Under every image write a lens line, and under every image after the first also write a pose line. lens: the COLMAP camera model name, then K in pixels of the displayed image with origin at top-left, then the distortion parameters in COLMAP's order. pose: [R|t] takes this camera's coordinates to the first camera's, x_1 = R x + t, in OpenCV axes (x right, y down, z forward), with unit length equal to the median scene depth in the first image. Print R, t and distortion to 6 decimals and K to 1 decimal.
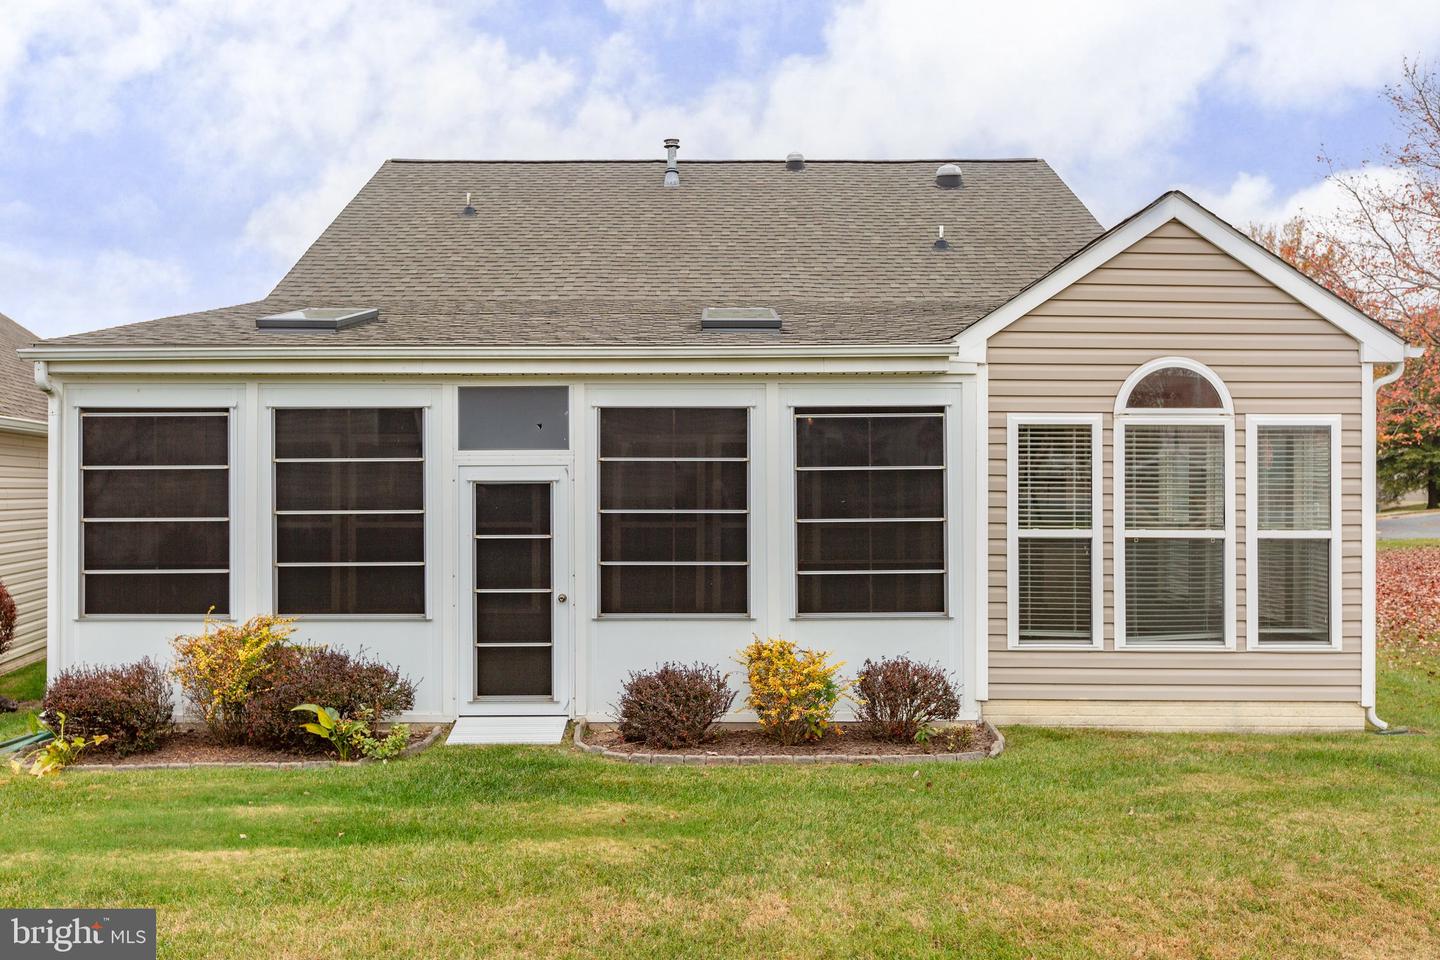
lens RADIAL K [[1205.2, 0, 723.5], [0, 1205.2, 480.6], [0, 0, 1]] dist [0.018761, -0.029829]
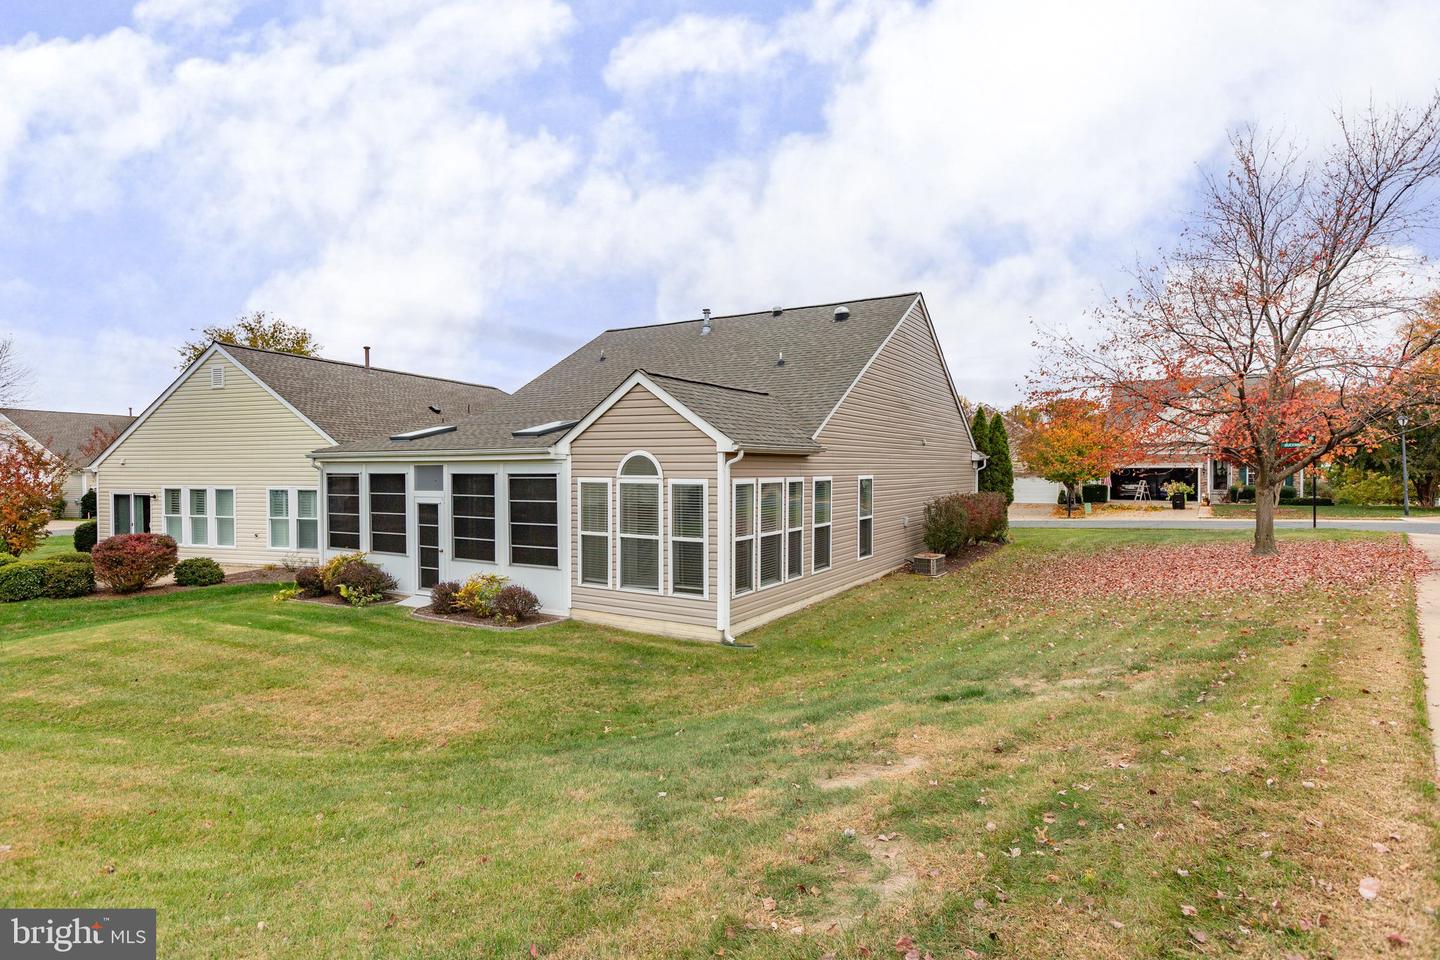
lens RADIAL K [[769.0, 0, 744.3], [0, 769.0, 470.7], [0, 0, 1]] dist [-0.003413, 0.000339]
pose [[0.857684, 0.003399, -0.514166, 1.203712], [0.005999, 0.999844, 0.016617, -0.088576], [0.514142, -0.017337, 0.857530, -0.031159]]
